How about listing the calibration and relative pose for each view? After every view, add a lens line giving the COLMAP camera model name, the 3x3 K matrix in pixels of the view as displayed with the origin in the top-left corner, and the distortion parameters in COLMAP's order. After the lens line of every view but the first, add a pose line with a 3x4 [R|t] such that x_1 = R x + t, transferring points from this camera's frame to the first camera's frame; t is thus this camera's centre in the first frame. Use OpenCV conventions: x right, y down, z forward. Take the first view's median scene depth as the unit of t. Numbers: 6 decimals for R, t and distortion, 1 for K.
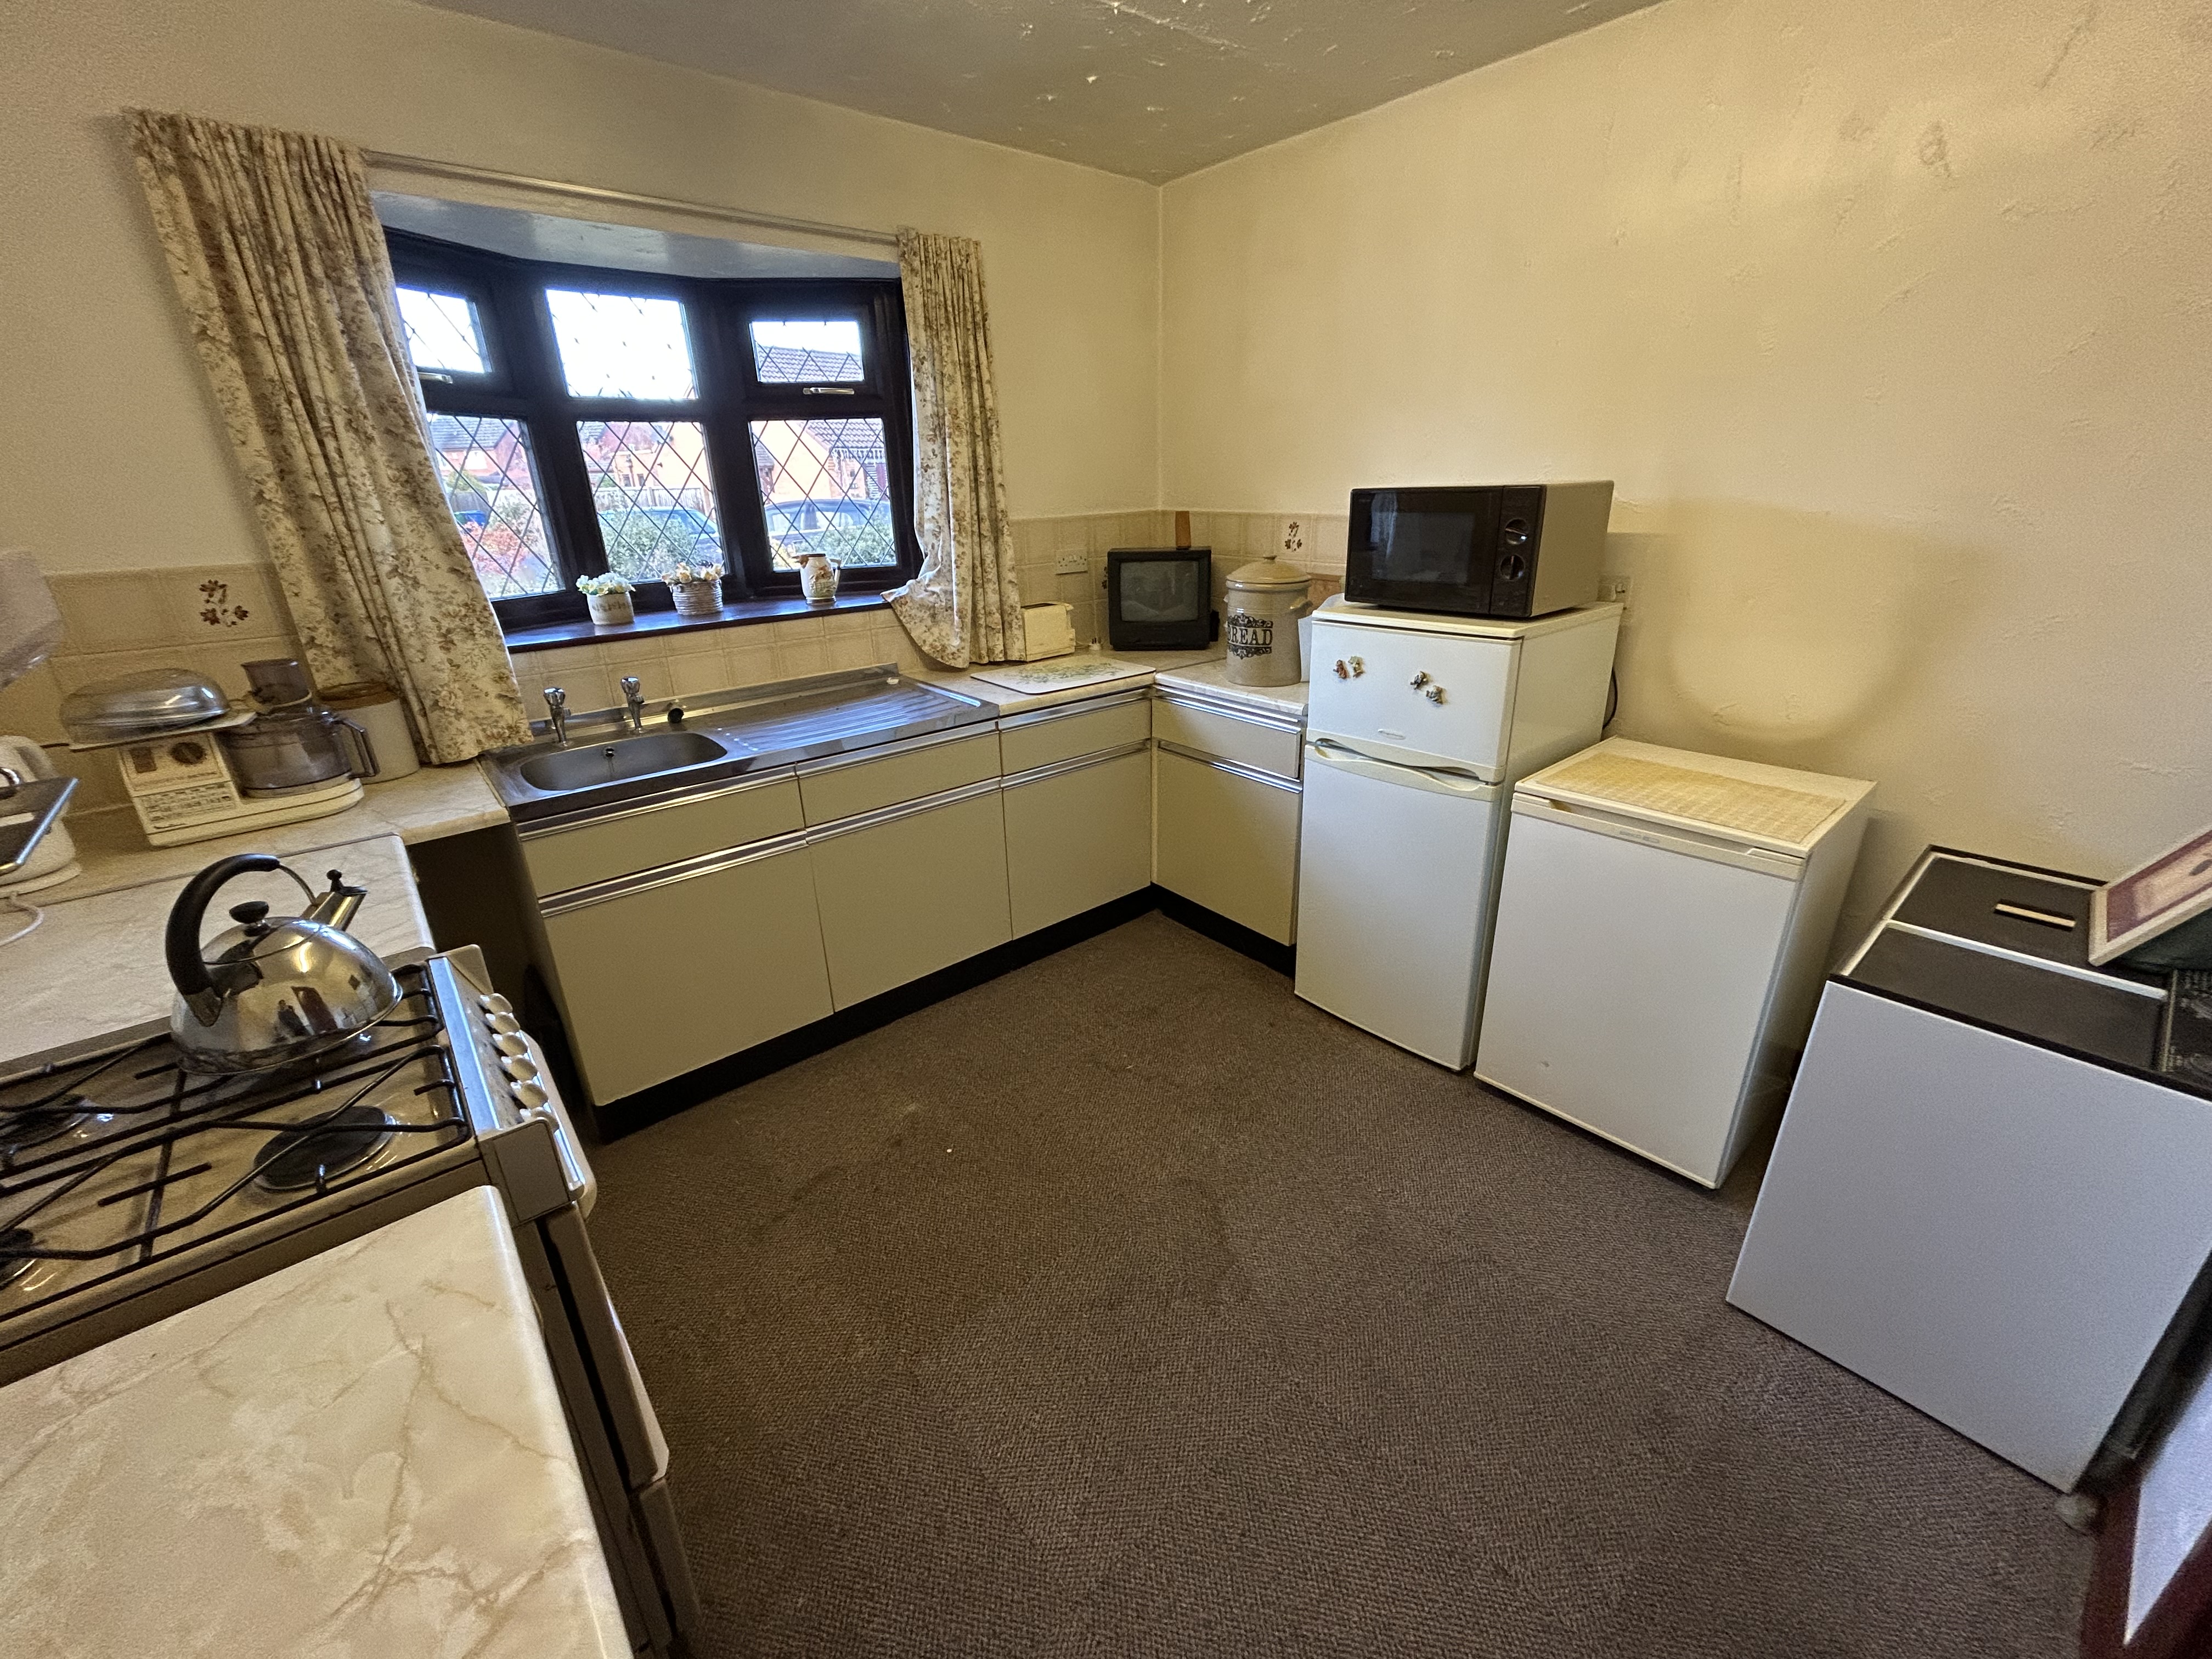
lens RADIAL K [[880.4, 0, 1106.0], [0, 880.4, 829.5], [0, 0, 1]] dist [0.002403, 0.000755]
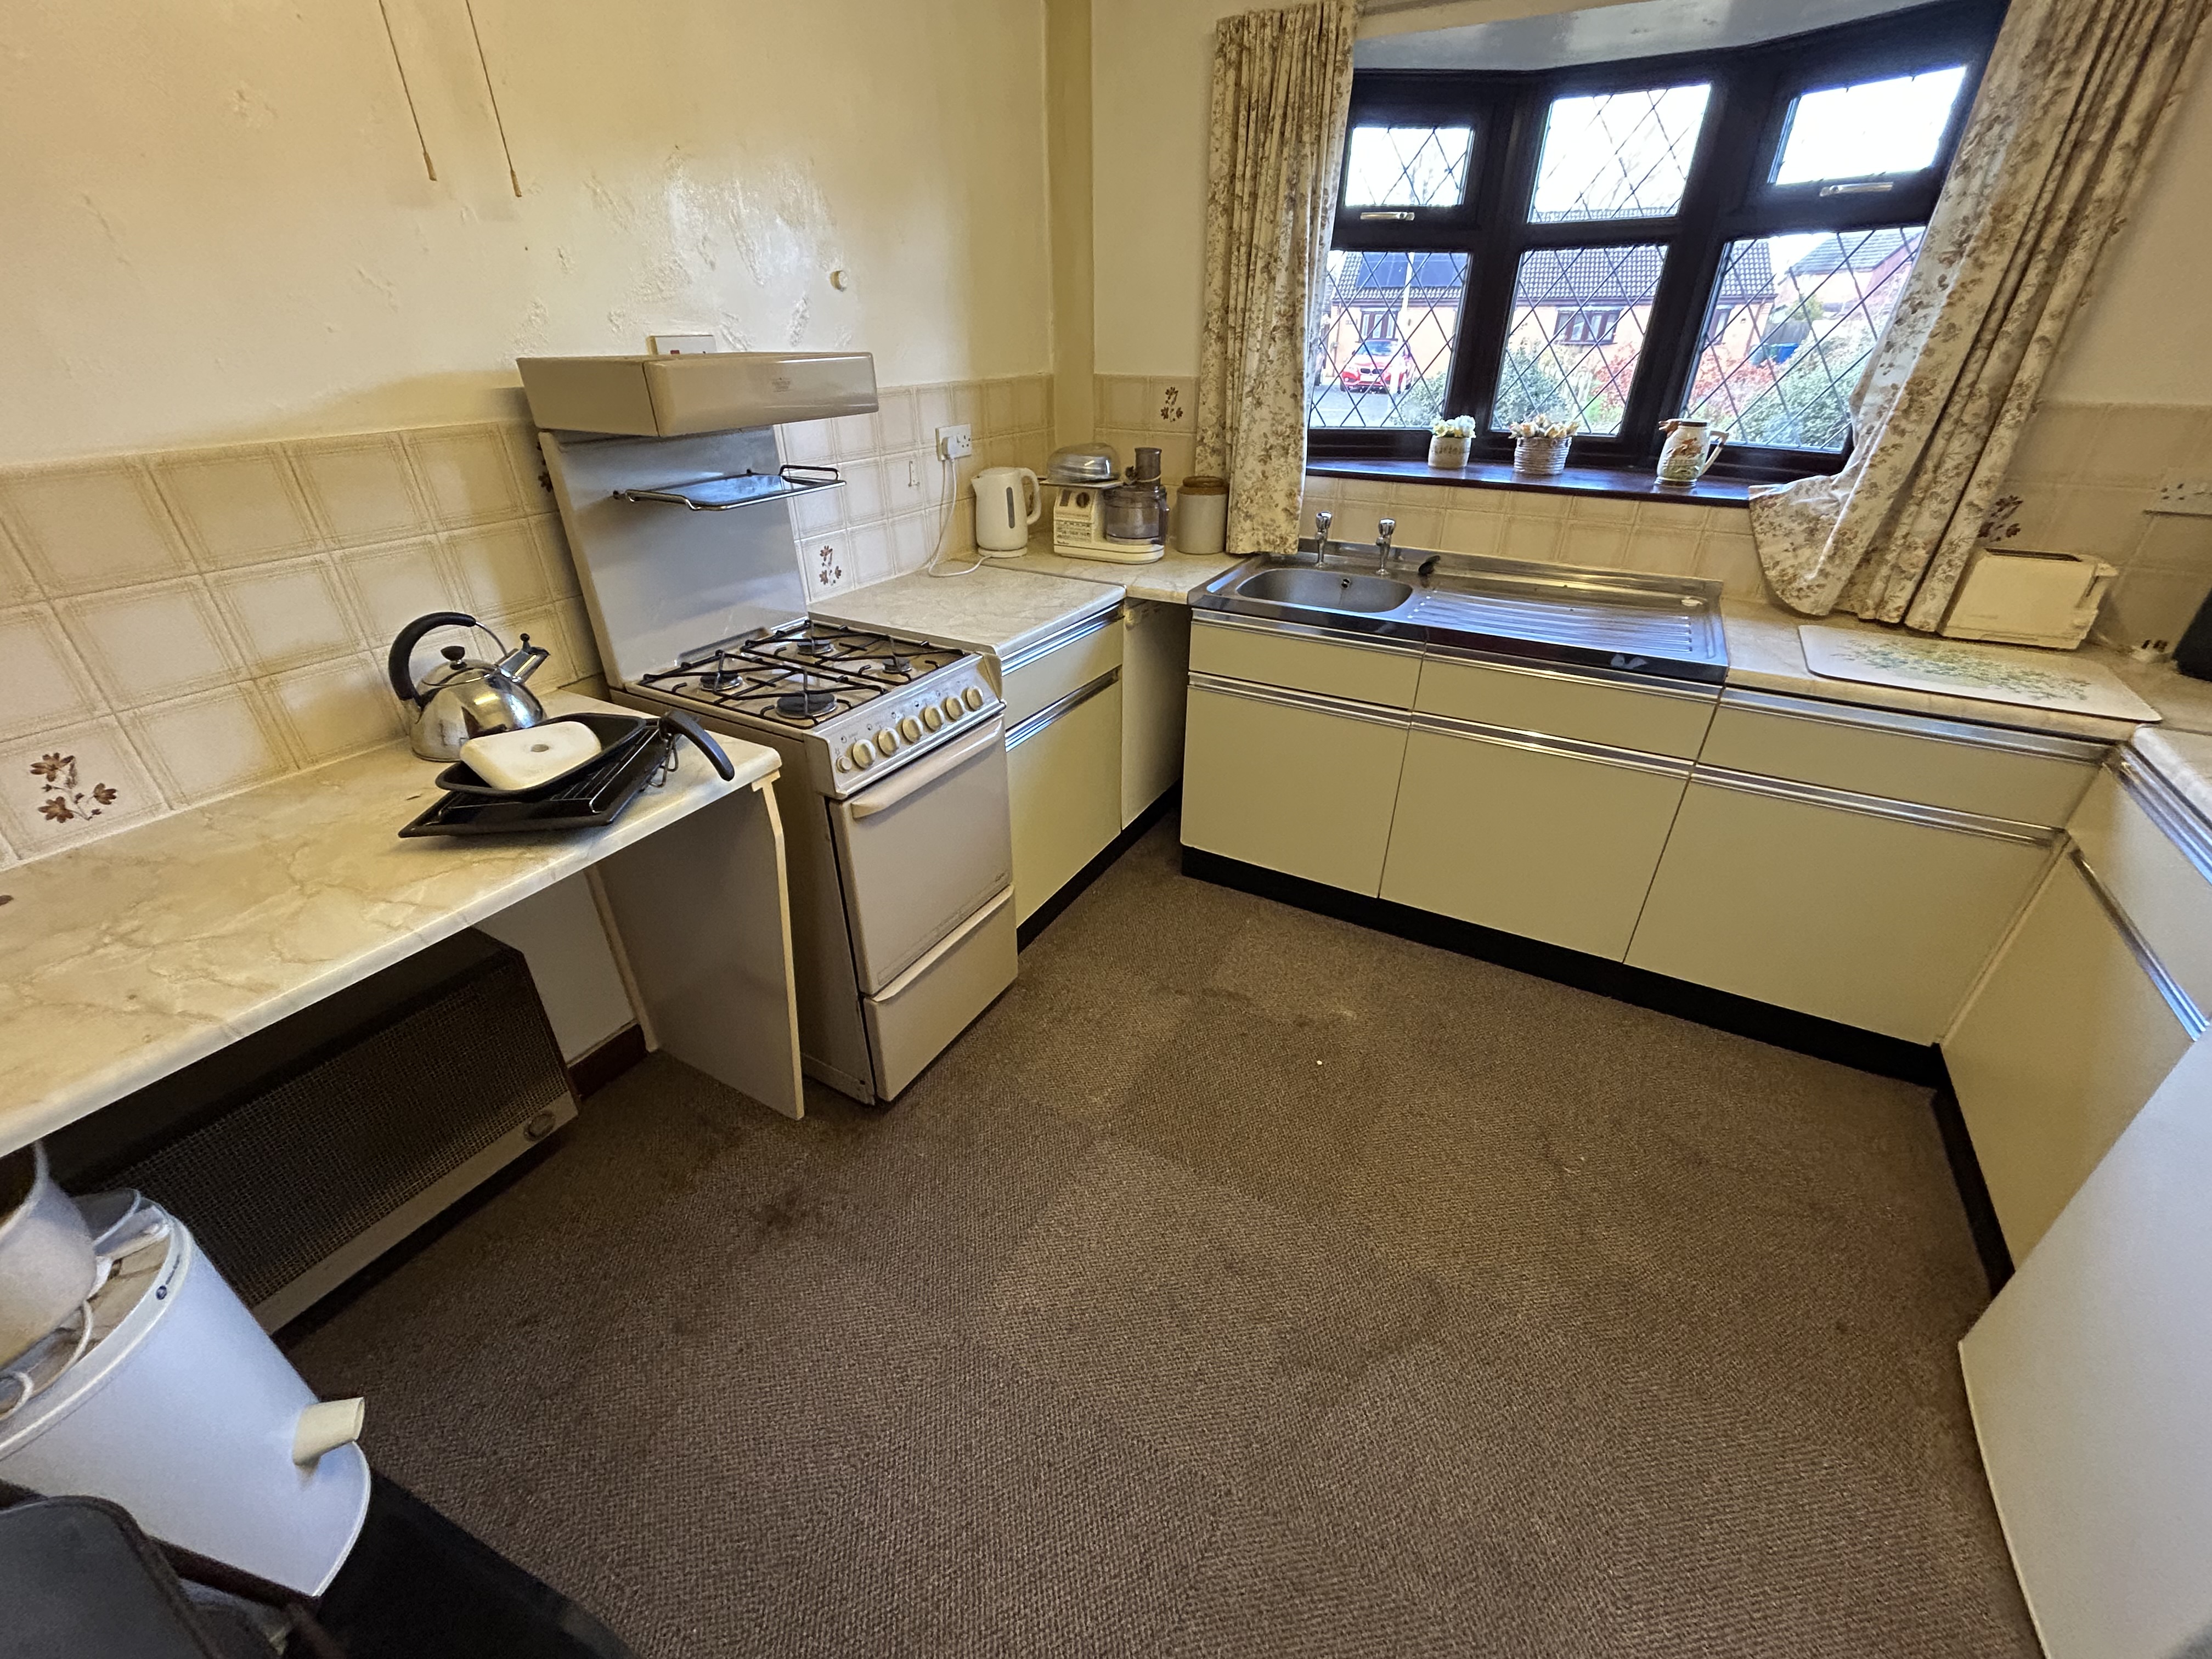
lens RADIAL K [[880.5, 0, 1106.0], [0, 880.5, 829.5], [0, 0, 1]] dist [-0.000542, 0.000126]
pose [[0.361868, 0.485610, -0.795761, 0.387192], [-0.356075, 0.860888, 0.363430, -0.127521], [0.861546, 0.151837, 0.484441, 0.285805]]
